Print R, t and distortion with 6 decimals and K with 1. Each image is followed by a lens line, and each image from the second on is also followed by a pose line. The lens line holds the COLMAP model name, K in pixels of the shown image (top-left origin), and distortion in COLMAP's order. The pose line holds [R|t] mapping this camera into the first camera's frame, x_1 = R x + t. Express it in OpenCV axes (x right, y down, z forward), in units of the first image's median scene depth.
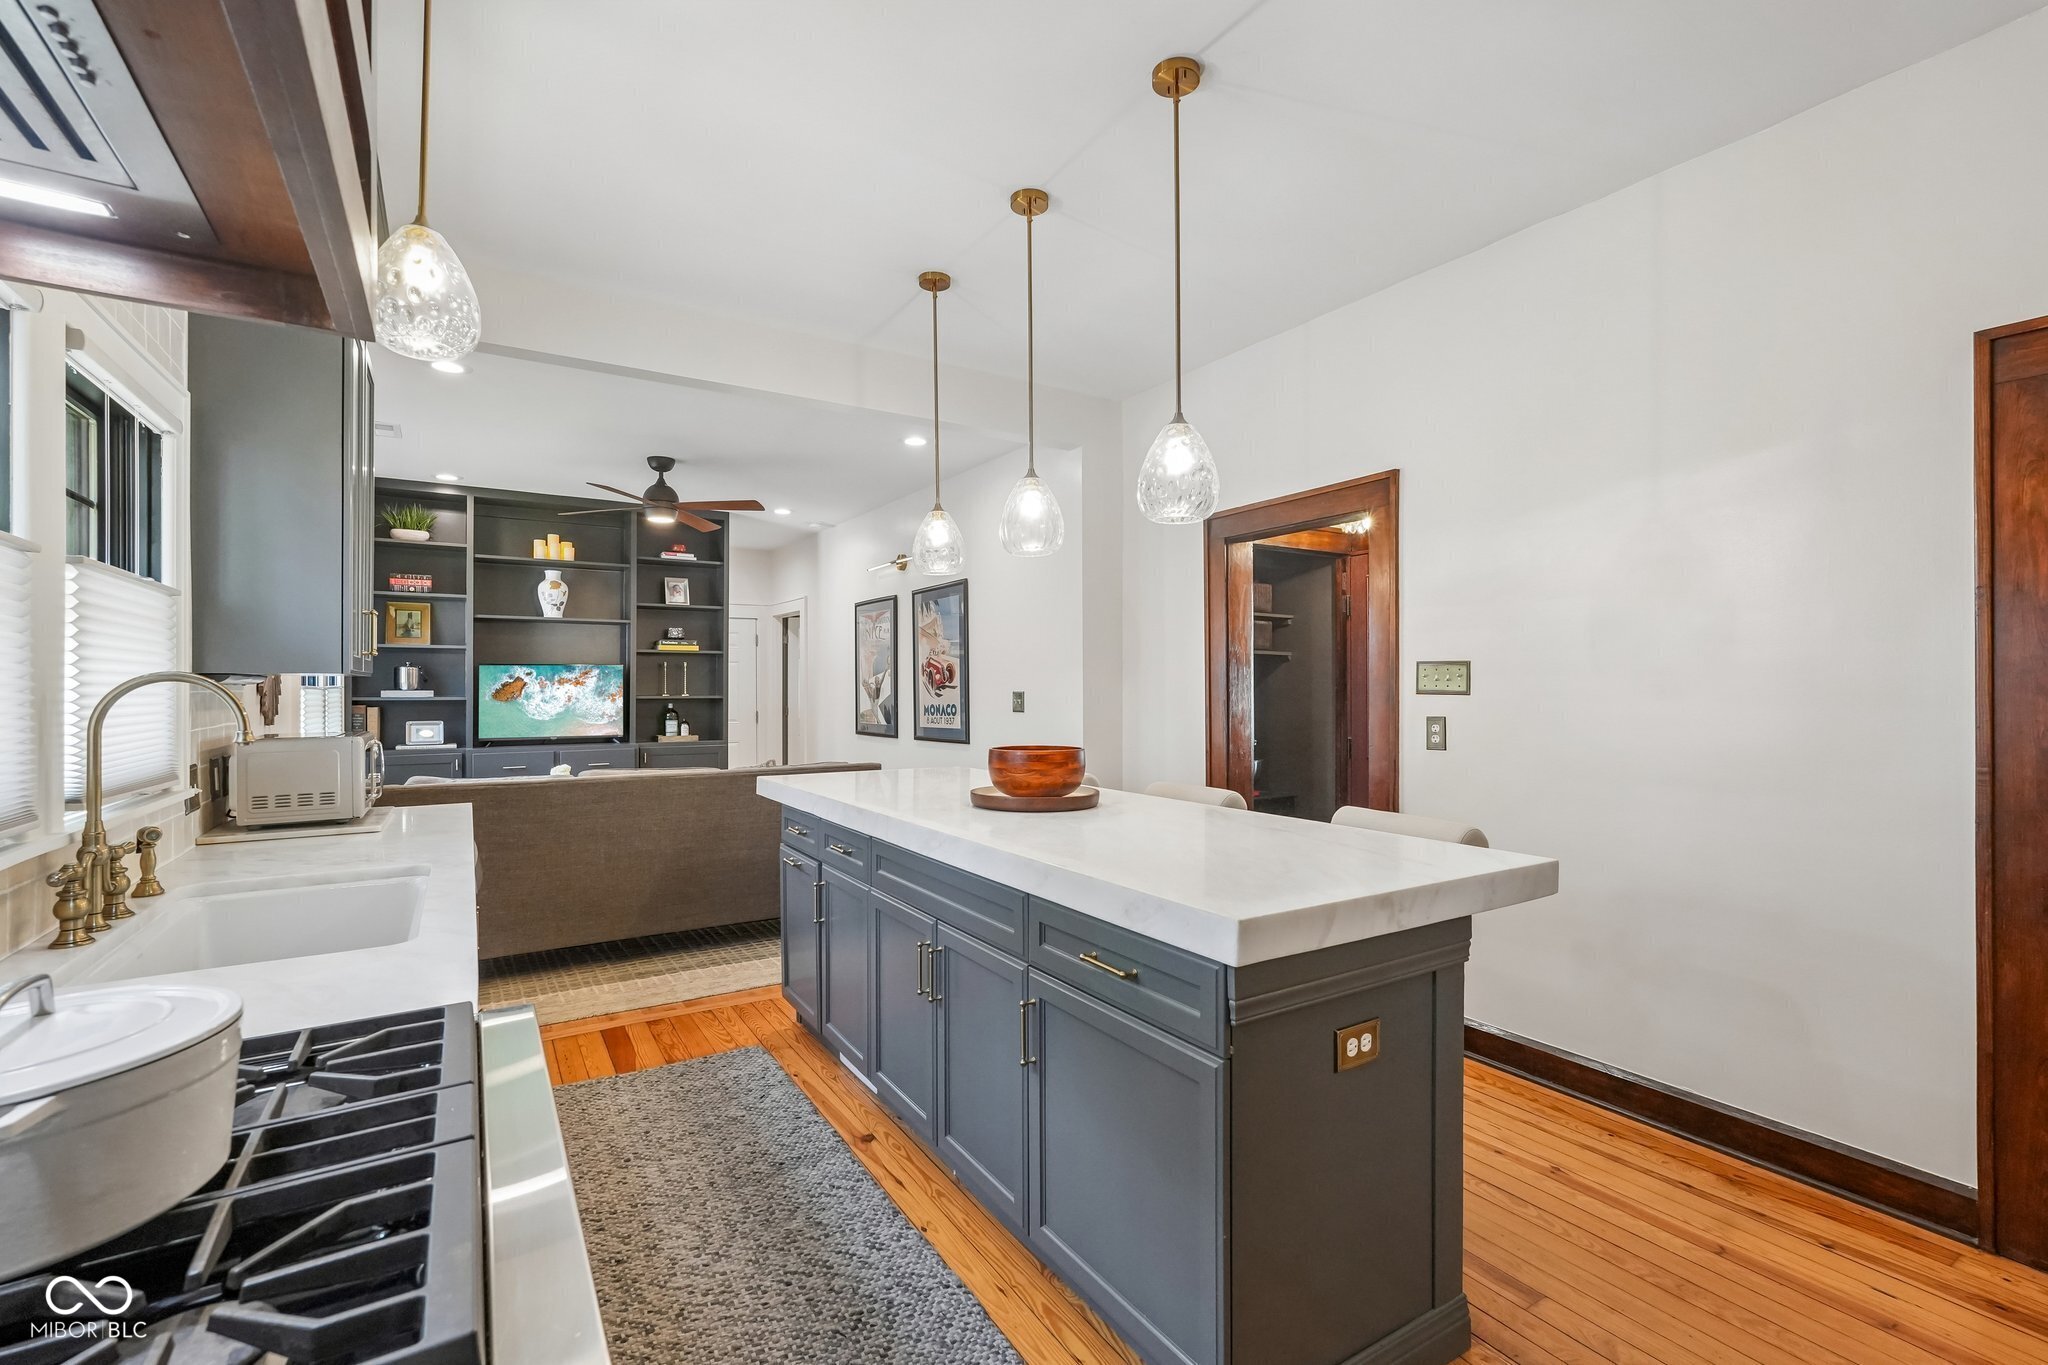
lens RADIAL K [[908.4, 0, 1021.0], [0, 908.4, 680.9], [0, 0, 1]] dist [-0.019967, 0.009348]
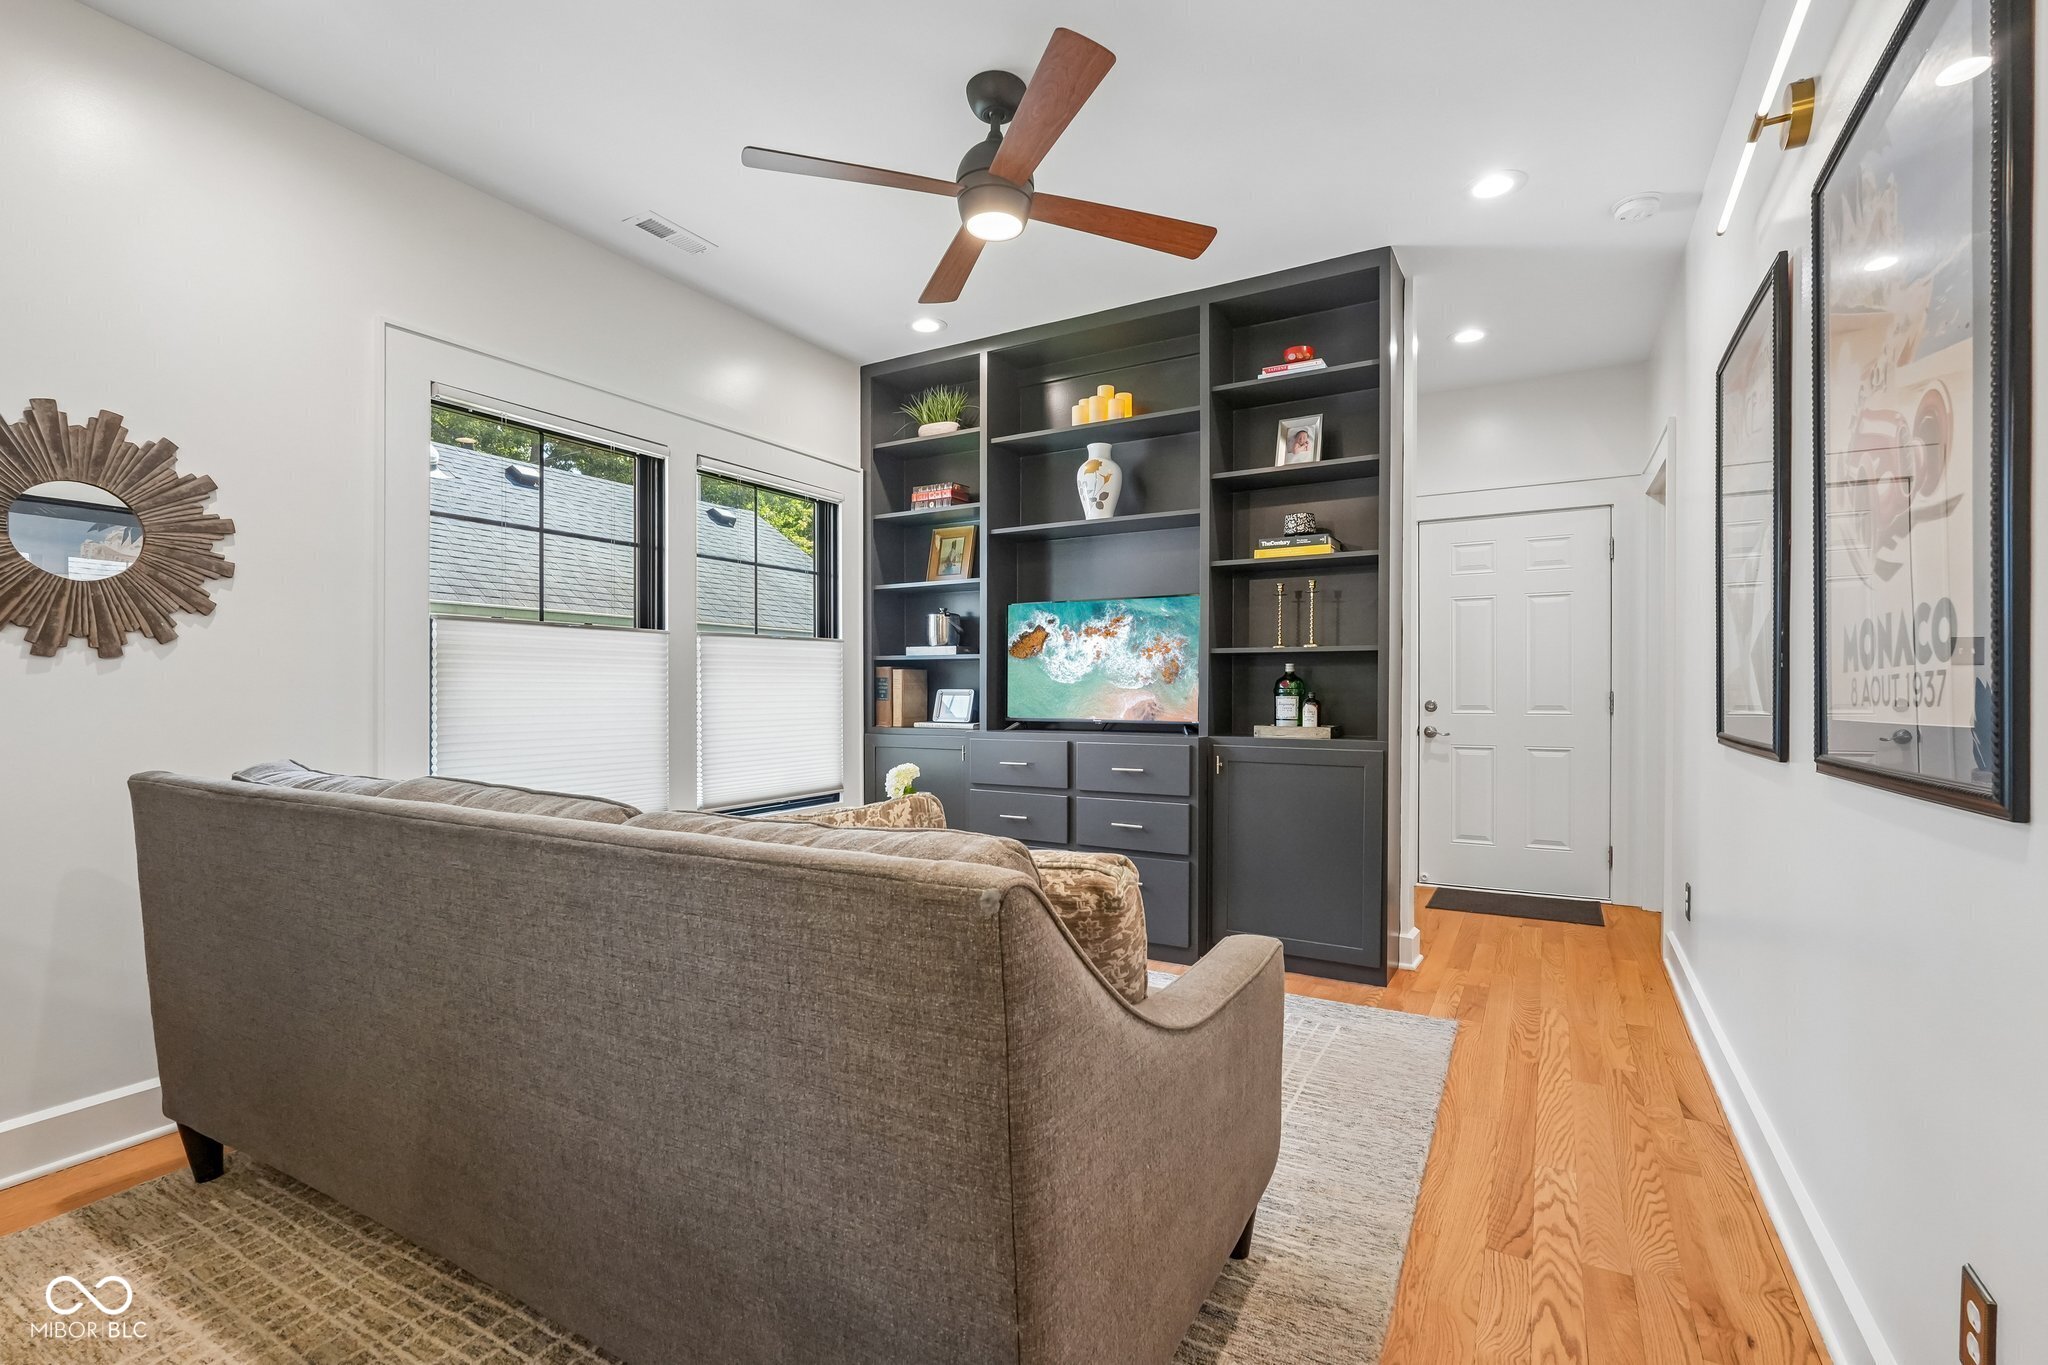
lens RADIAL K [[919.8, 0, 1025.1], [0, 919.8, 697.8], [0, 0, 1]] dist [-0.021025, 0.009328]
pose [[0.463400, 0.011340, -0.886076, 0.006099], [0.007107, 0.999838, 0.016512, 0.039562], [0.886121, -0.013949, 0.463245, 0.712618]]
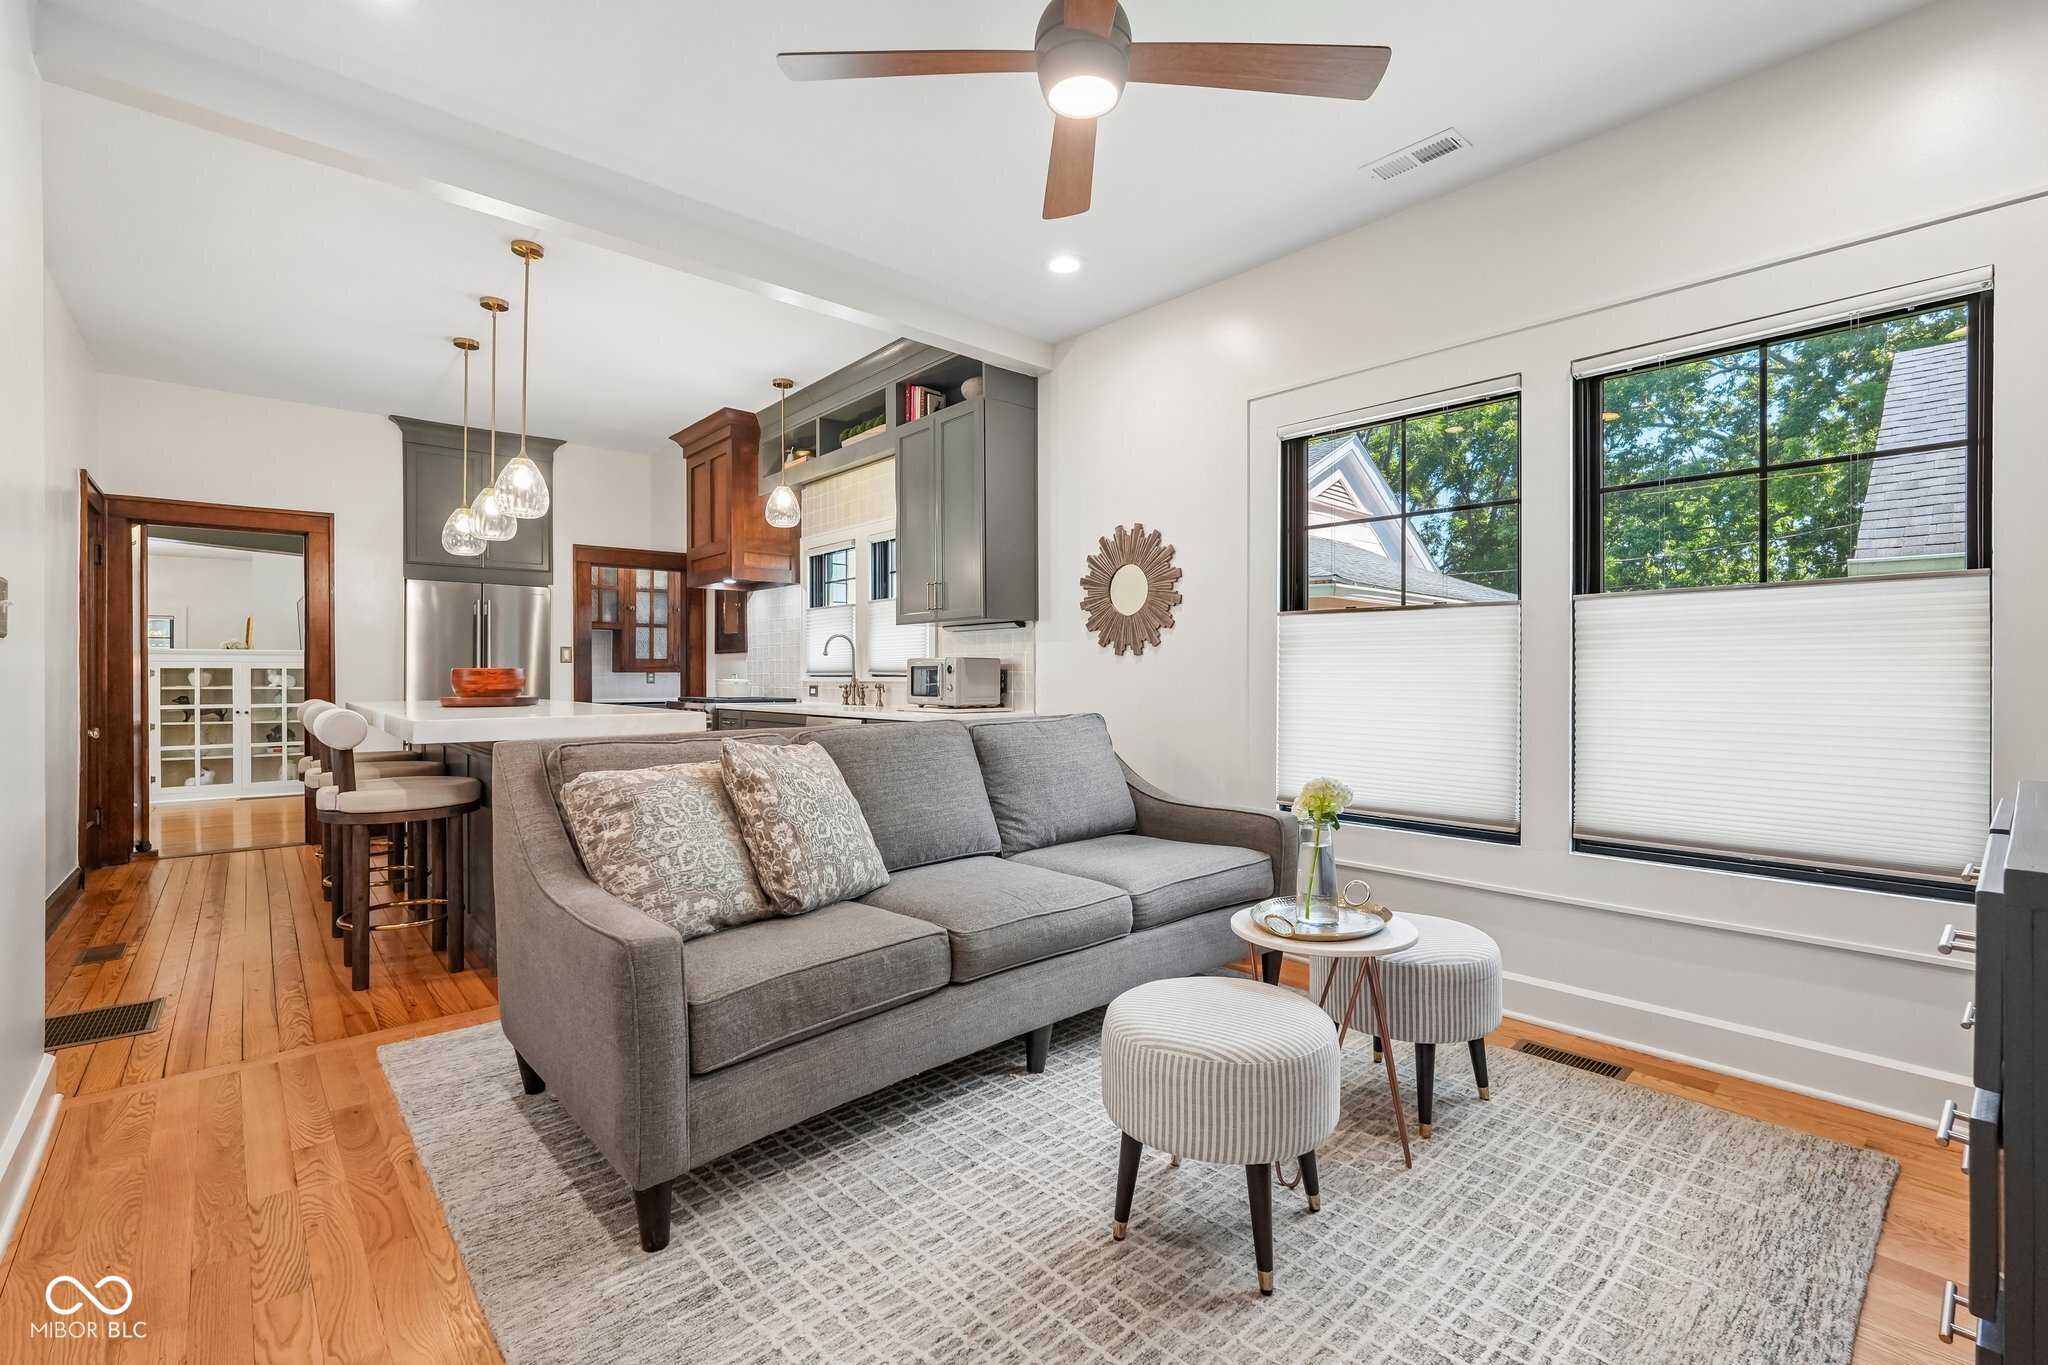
lens RADIAL K [[913.7, 0, 1025.7], [0, 913.7, 681.5], [0, 0, 1]] dist [-0.019350, 0.010123]
pose [[-0.987321, 0.005485, -0.158642, -0.282992], [0.005181, 0.999984, 0.002329, 0.044436], [0.158652, 0.001478, -0.987333, 1.198078]]
